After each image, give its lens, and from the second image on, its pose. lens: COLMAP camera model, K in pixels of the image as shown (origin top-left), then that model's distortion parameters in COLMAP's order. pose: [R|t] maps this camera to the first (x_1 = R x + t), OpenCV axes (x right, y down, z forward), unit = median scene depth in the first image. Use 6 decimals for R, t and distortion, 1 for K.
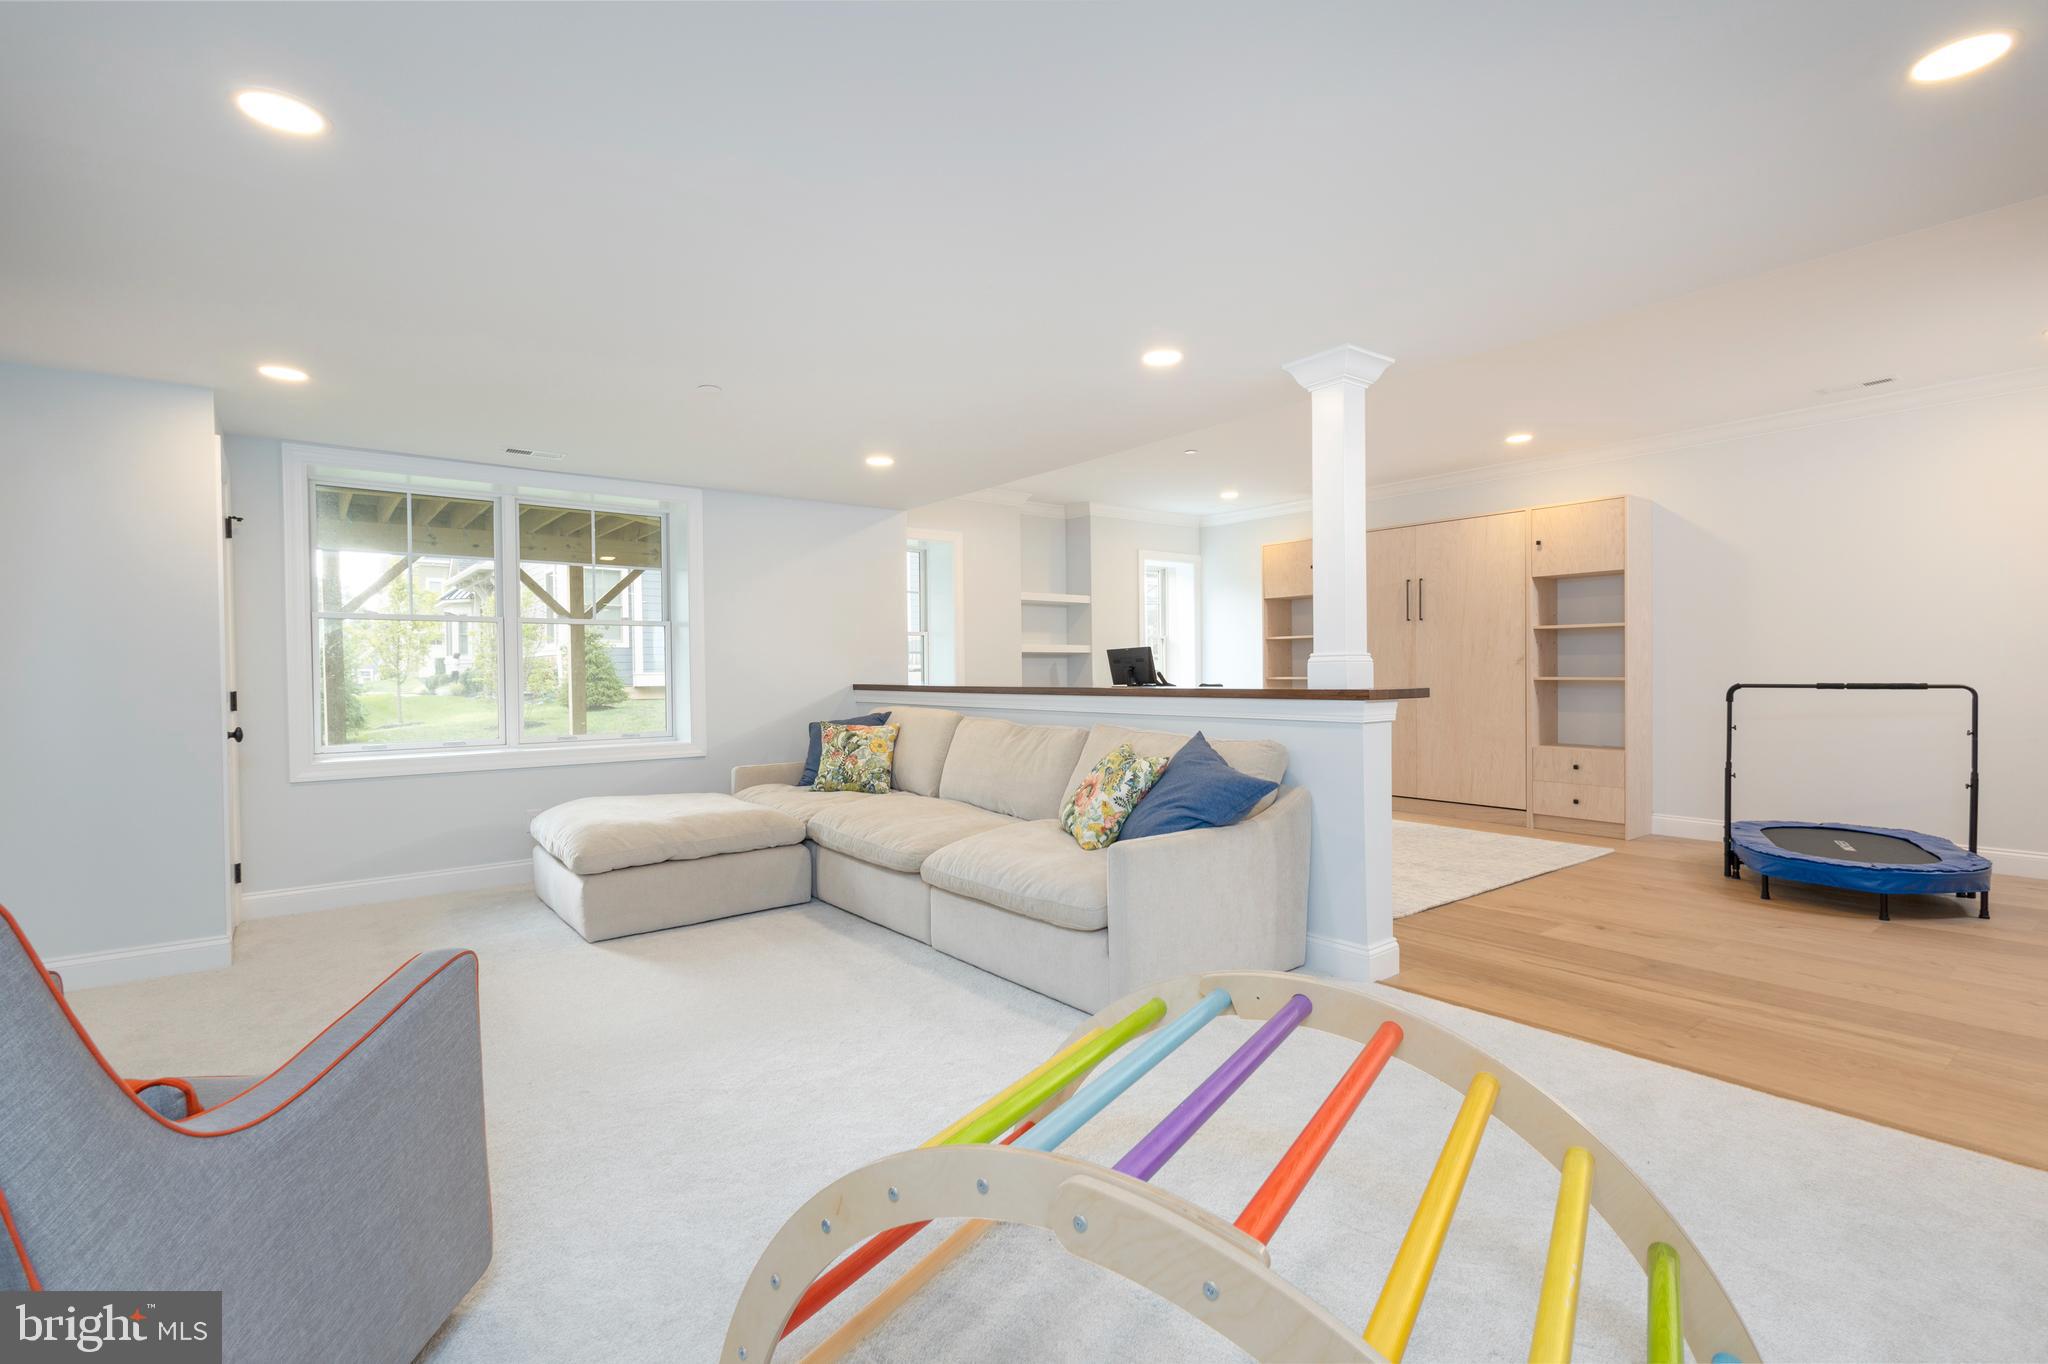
lens RADIAL K [[937.2, 0, 1024.0], [0, 937.2, 682.0], [0, 0, 1]] dist [0.003822, 0.000318]
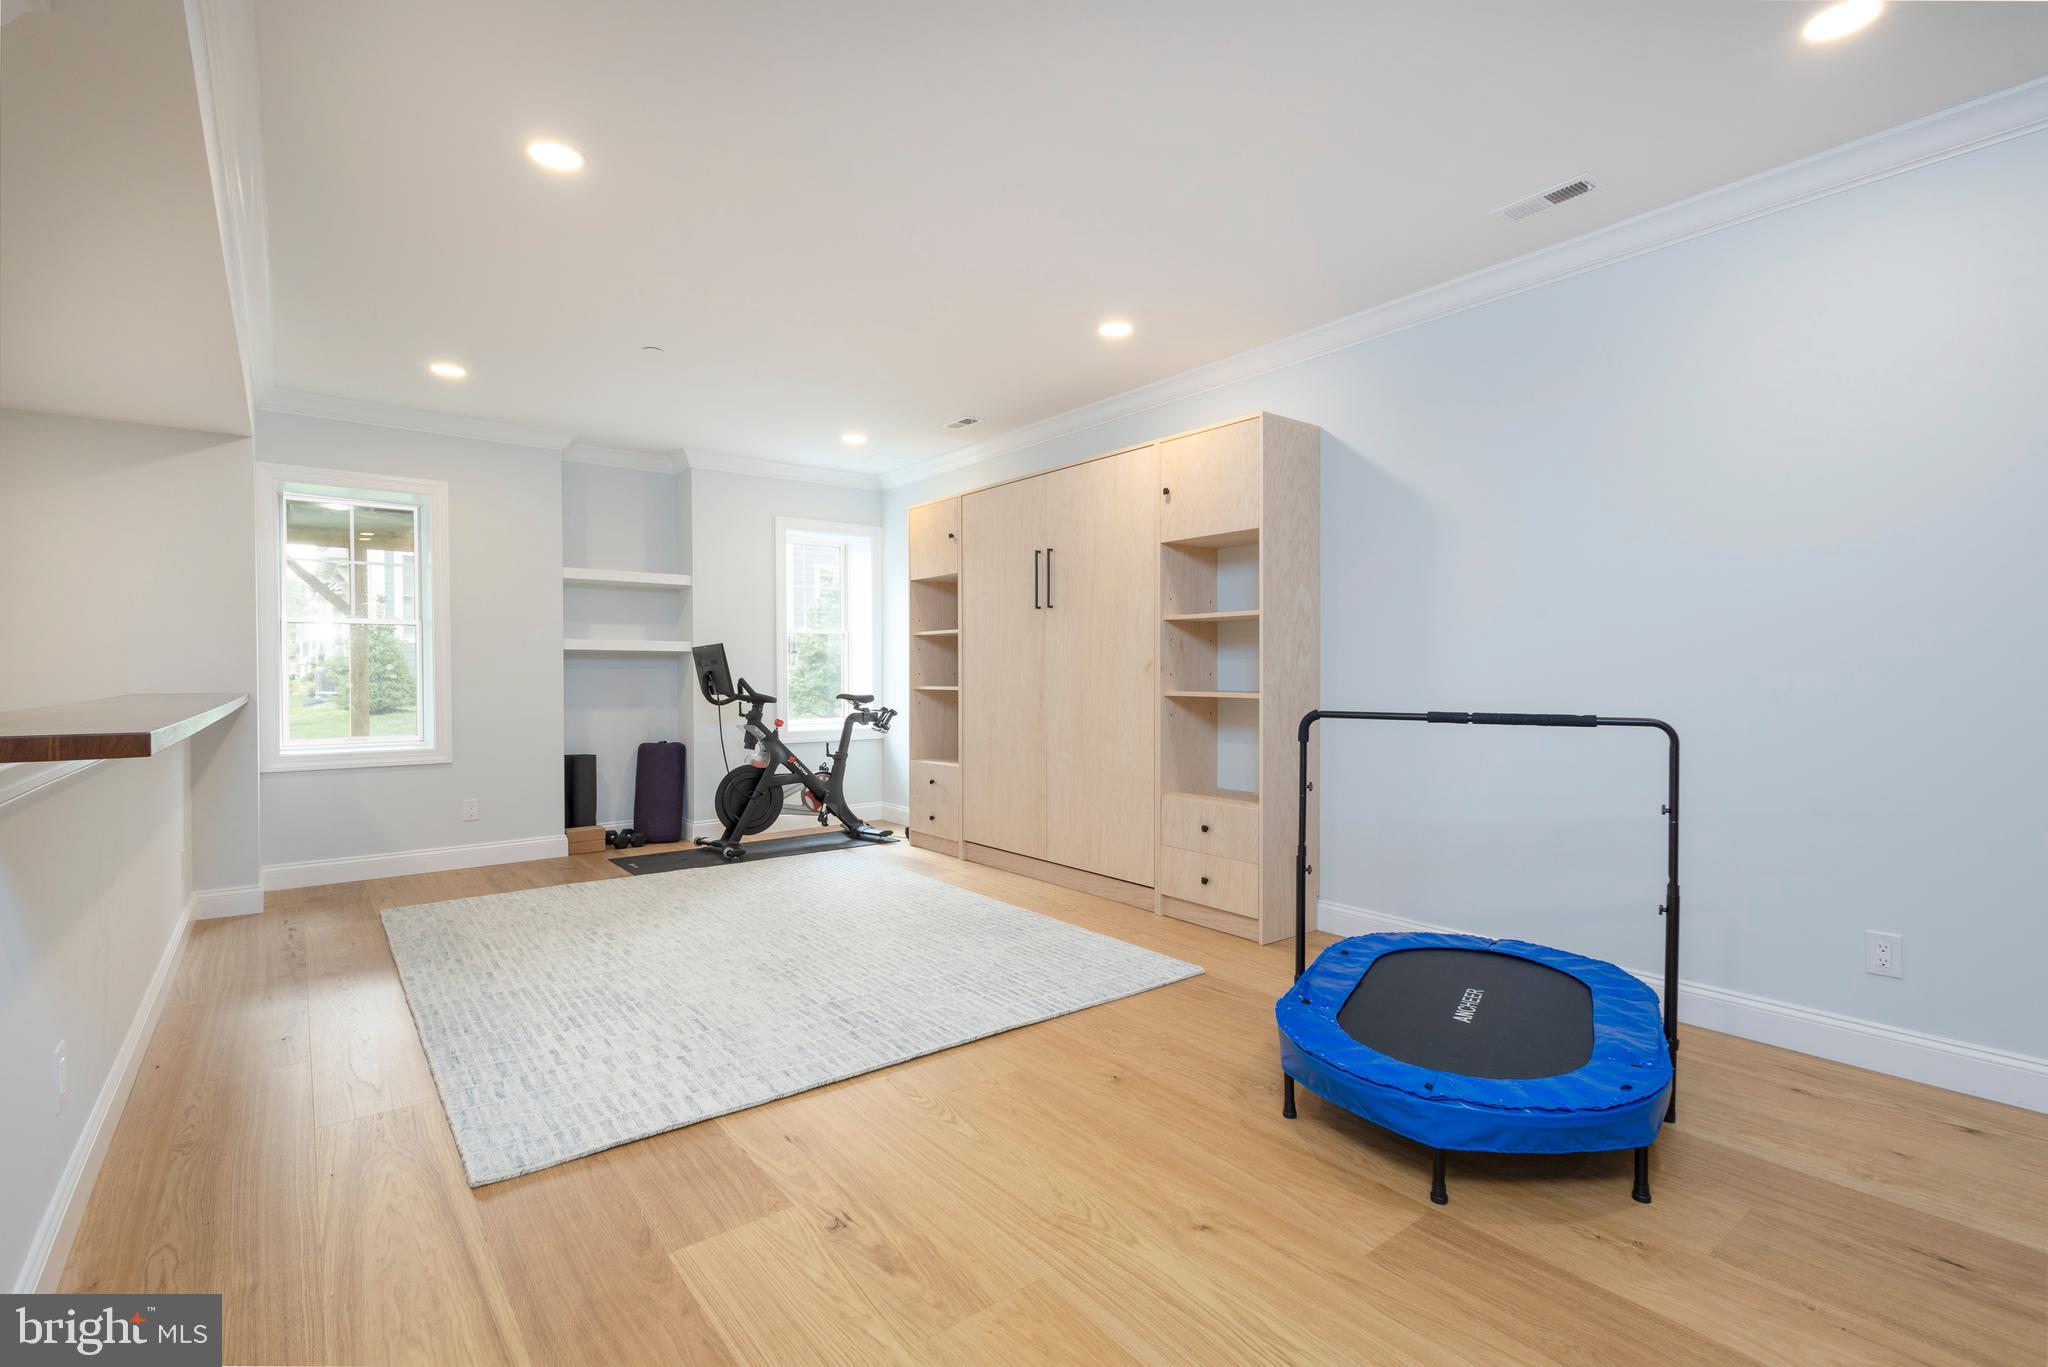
lens RADIAL K [[945.7, 0, 1024.0], [0, 945.7, 683.5], [0, 0, 1]] dist [-0.000676, 0.000015]
pose [[0.999931, 0.008534, 0.008049, 0.465209], [-0.008530, 0.999963, -0.000558, -0.010287], [-0.008053, 0.000490, 0.999967, 0.341690]]
